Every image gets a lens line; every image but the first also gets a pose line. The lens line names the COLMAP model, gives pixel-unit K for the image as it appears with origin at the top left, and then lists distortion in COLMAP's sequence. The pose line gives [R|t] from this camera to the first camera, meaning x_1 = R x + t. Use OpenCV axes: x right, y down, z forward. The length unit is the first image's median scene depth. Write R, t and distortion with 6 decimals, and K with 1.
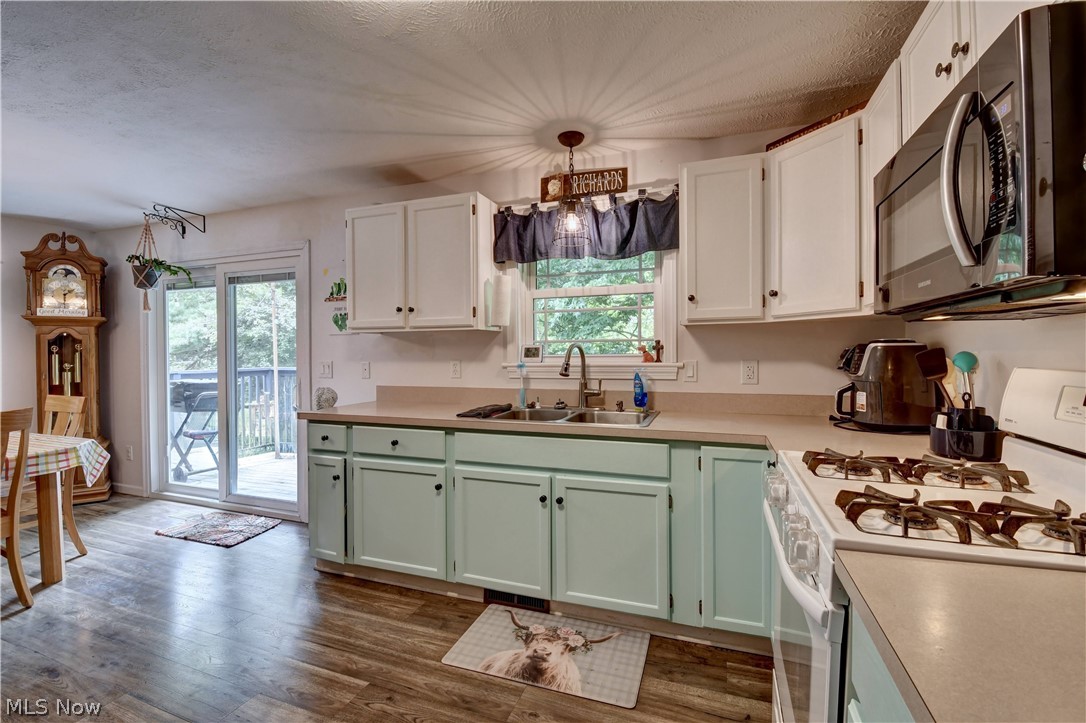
lens RADIAL K [[476.7, 0, 543.6], [0, 476.7, 357.6], [0, 0, 1]] dist [0.013079, -0.018102]
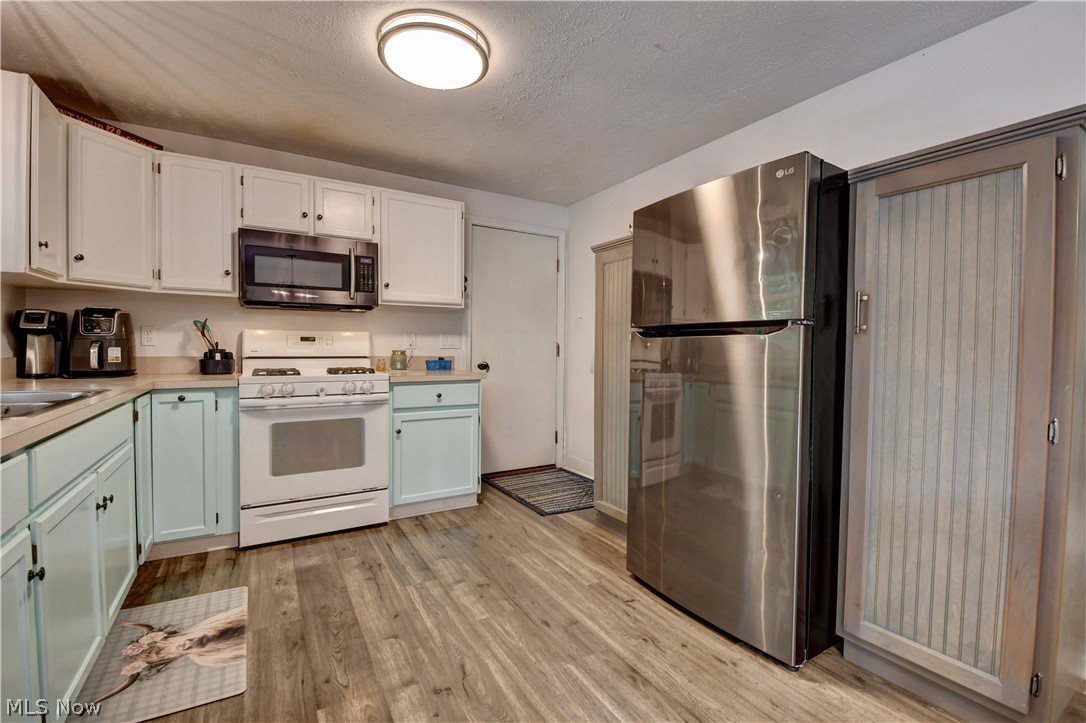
lens RADIAL K [[475.0, 0, 546.3], [0, 475.0, 357.9], [0, 0, 1]] dist [0.014263, -0.021350]
pose [[-0.775053, -0.020831, 0.631553, -0.753878], [-0.001073, 0.999498, 0.031651, 0.041204], [-0.631895, 0.023854, -0.774687, 0.887666]]
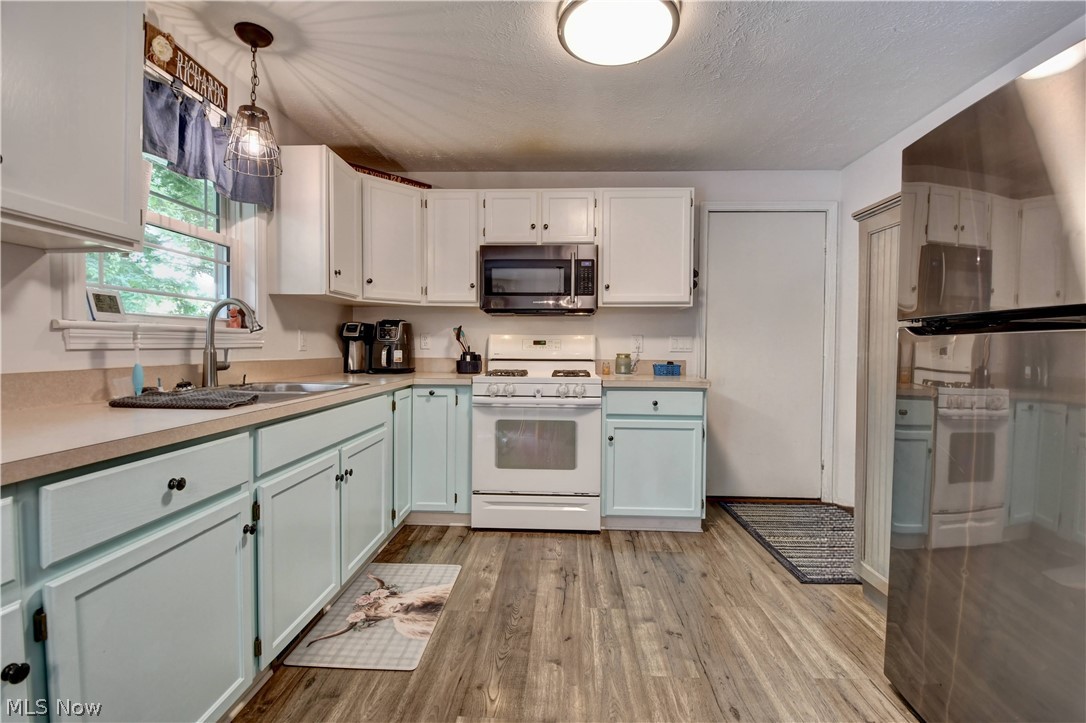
lens RADIAL K [[475.0, 0, 546.3], [0, 475.0, 357.9], [0, 0, 1]] dist [0.014263, -0.021350]
pose [[-0.304839, -0.019210, 0.952210, -0.751388], [0.003992, 0.999762, 0.021448, 0.045595], [-0.952396, 0.010339, -0.304689, 0.715004]]
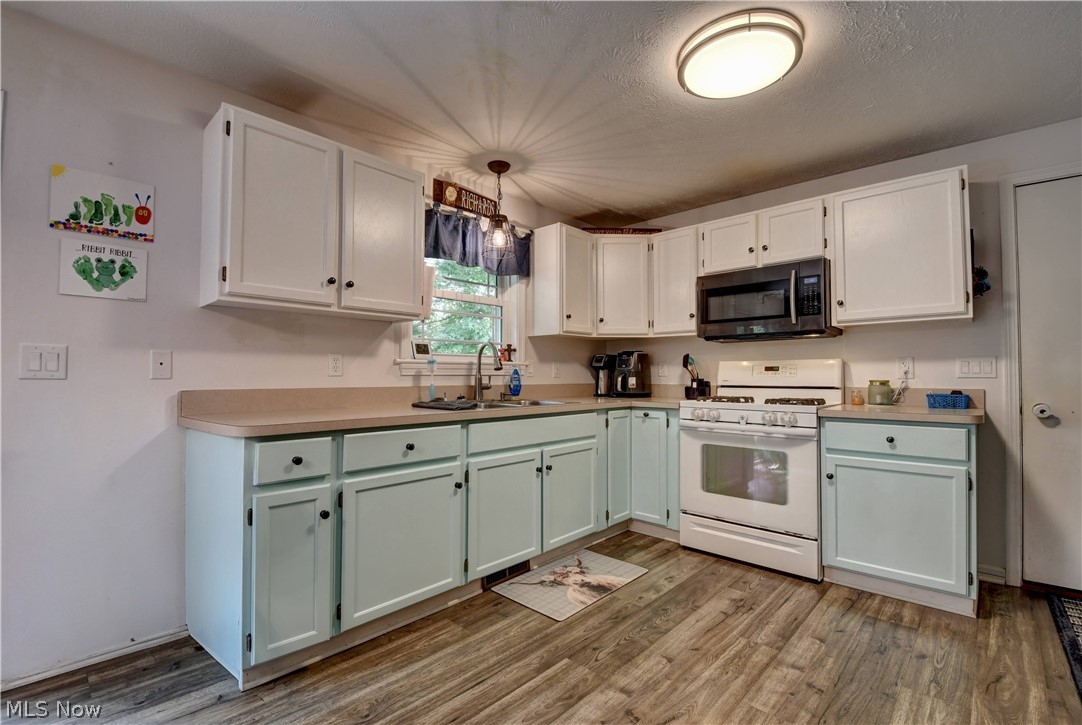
lens RADIAL K [[483.0, 0, 532.6], [0, 483.0, 363.8], [0, 0, 1]] dist [0.013084, -0.018957]
pose [[0.398864, 0.029353, 0.916540, -0.888162], [0.005726, 0.999388, -0.034498, 0.058121], [-0.916992, 0.019008, 0.398452, 0.419614]]
